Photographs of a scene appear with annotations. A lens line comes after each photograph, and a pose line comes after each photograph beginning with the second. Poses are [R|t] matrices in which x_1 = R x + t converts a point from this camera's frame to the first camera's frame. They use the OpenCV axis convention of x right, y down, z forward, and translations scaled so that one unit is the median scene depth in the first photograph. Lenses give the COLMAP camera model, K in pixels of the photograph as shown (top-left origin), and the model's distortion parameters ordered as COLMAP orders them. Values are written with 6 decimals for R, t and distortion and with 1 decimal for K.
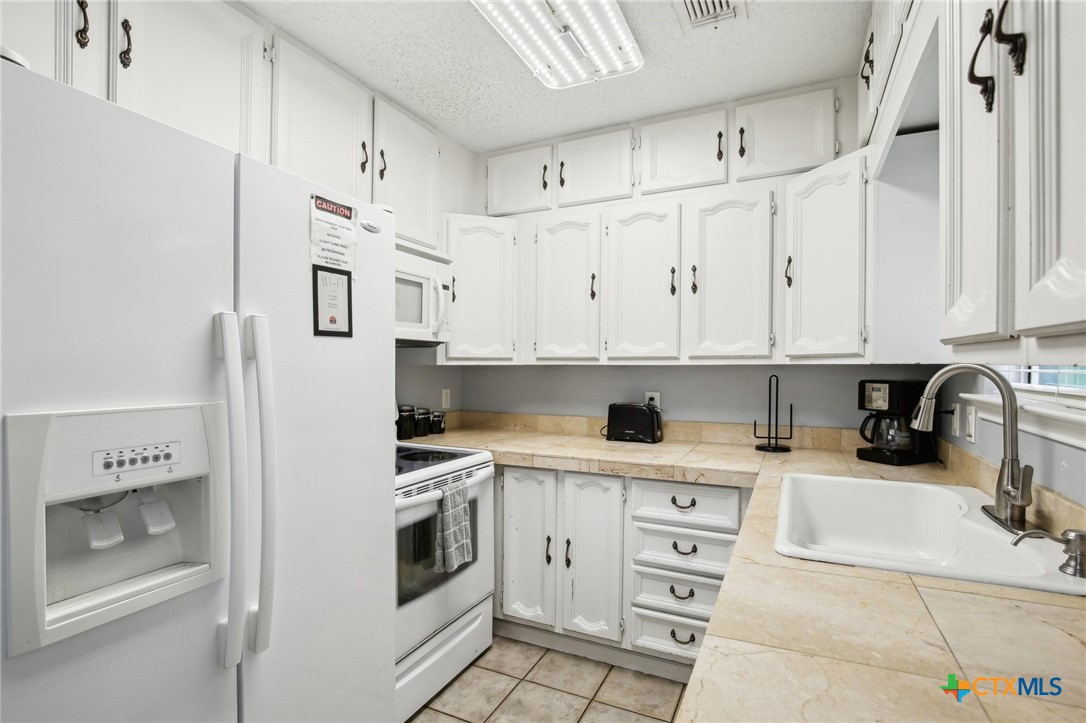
lens RADIAL K [[507.4, 0, 544.0], [0, 507.4, 366.8], [0, 0, 1]] dist [-0.028922, 0.002924]
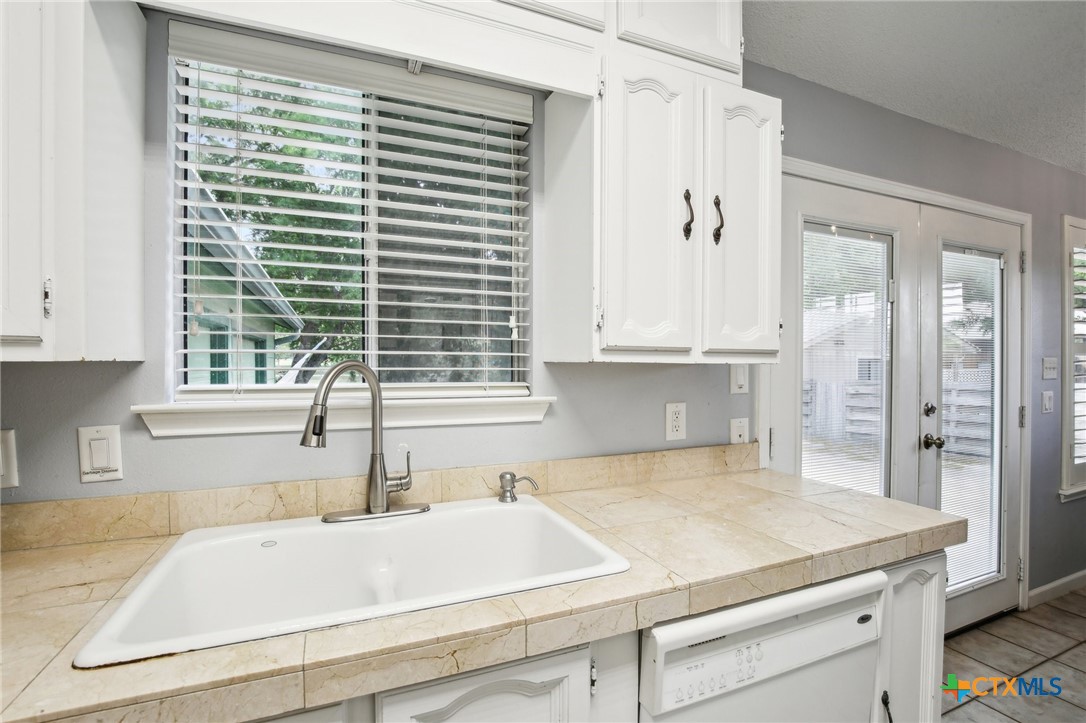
lens RADIAL K [[507.4, 0, 543.7], [0, 507.4, 366.0], [0, 0, 1]] dist [-0.028922, 0.002924]
pose [[-0.758914, -0.001307, 0.651189, -0.015301], [0.005015, 0.999957, 0.007851, -0.006804], [-0.651171, 0.009224, -0.758875, 2.302842]]
